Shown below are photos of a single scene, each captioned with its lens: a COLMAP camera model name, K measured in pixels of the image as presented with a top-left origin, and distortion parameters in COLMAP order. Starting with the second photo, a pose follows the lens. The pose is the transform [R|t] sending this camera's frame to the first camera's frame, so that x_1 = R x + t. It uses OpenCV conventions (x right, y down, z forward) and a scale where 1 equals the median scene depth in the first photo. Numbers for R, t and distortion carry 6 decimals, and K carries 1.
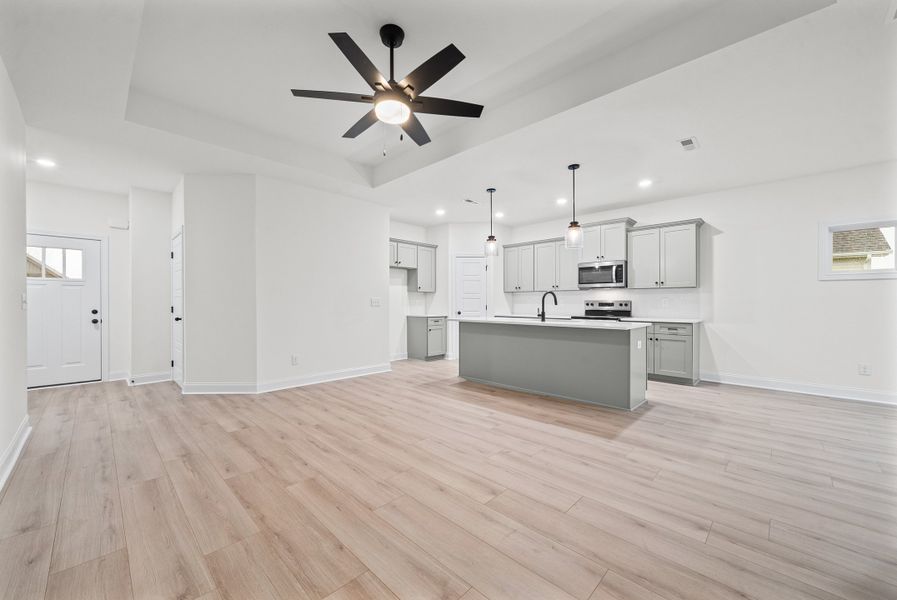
lens RADIAL K [[337.3, 0, 431.8], [0, 337.3, 302.6], [0, 0, 1]] dist [-0.001072, -0.000124]
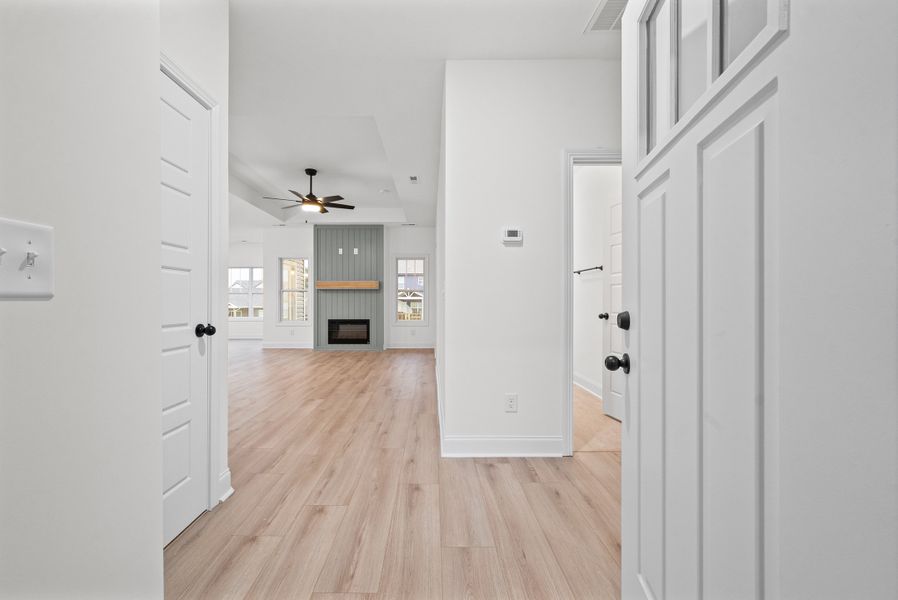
lens RADIAL K [[360.5, 0, 435.1], [0, 360.5, 302.6], [0, 0, 1]] dist [-0.001362, -0.000087]
pose [[-0.712500, -0.002198, 0.701668, -2.016617], [-0.000067, 0.999995, 0.003064, 0.026189], [-0.701672, 0.002136, -0.712497, 1.834108]]
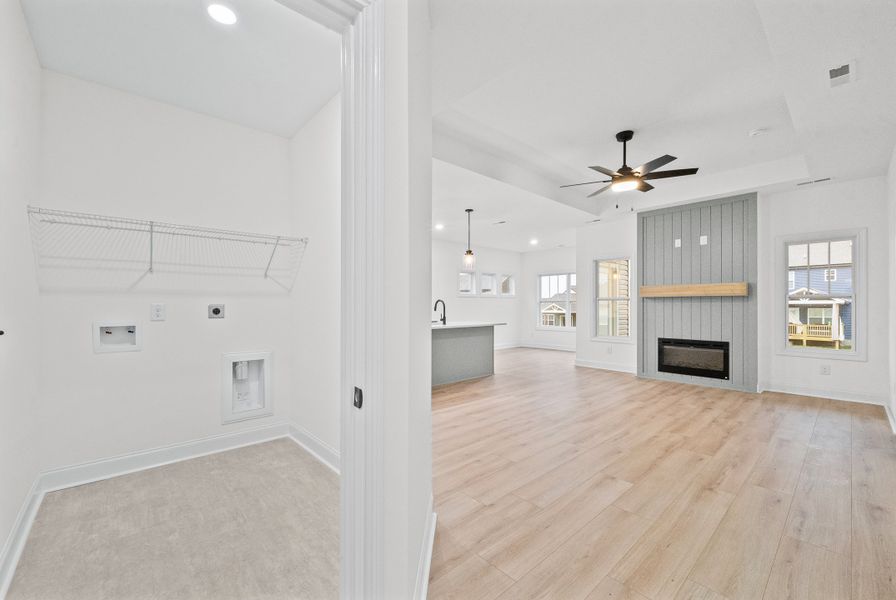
lens RADIAL K [[367.4, 0, 438.9], [0, 367.4, 304.0], [0, 0, 1]] dist [-0.001694, 0.000228]
pose [[0.060207, 0.003344, 0.998180, -1.612079], [-0.000738, 0.999994, -0.003305, -0.021243], [-0.998186, -0.000537, 0.060209, 1.535330]]
